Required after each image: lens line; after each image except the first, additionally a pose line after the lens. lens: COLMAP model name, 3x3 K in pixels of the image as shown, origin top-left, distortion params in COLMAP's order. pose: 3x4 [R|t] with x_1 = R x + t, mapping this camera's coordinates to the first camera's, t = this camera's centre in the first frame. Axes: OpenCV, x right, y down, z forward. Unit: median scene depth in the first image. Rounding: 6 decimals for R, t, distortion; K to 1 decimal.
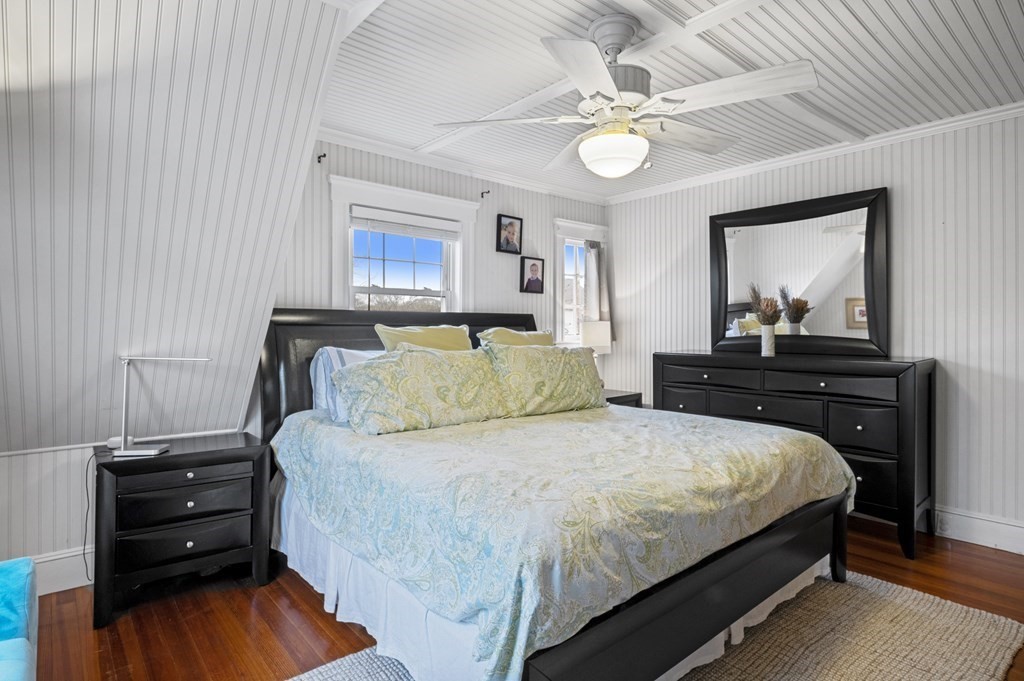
lens RADIAL K [[539.0, 0, 510.7], [0, 539.0, 330.4], [0, 0, 1]] dist [-0.007298, -0.000965]
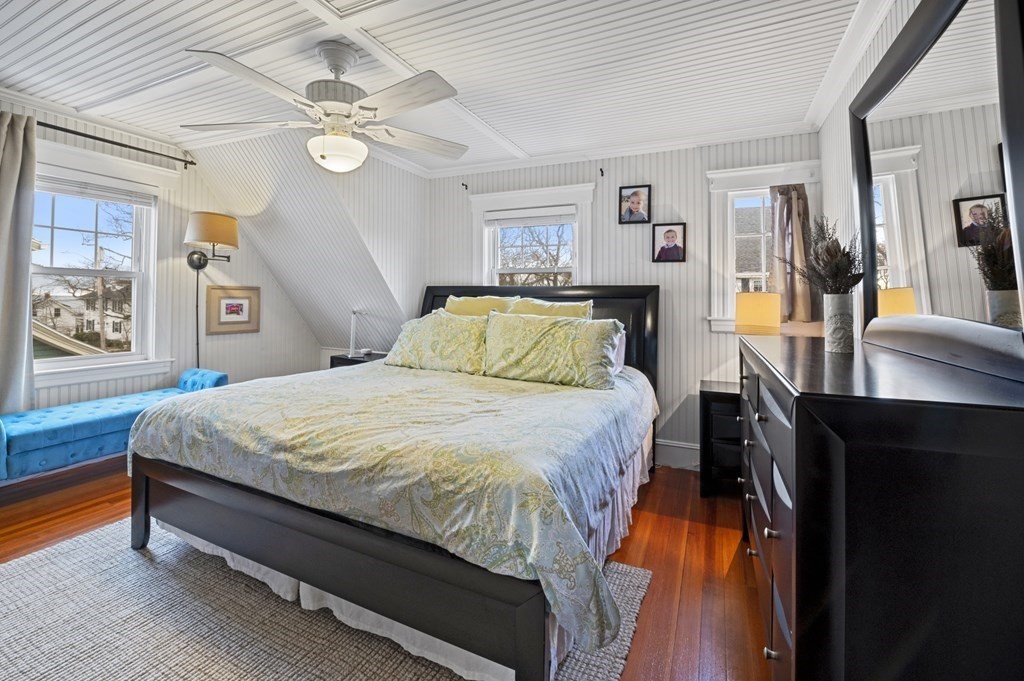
lens RADIAL K [[430.8, 0, 512.2], [0, 430.8, 298.3], [0, 0, 1]] dist [-0.010621, -0.001004]
pose [[0.412380, -0.000866, -0.911012, 0.628596], [-0.015802, 0.999842, -0.008103, 0.002164], [0.910875, 0.017738, 0.412301, 0.485930]]
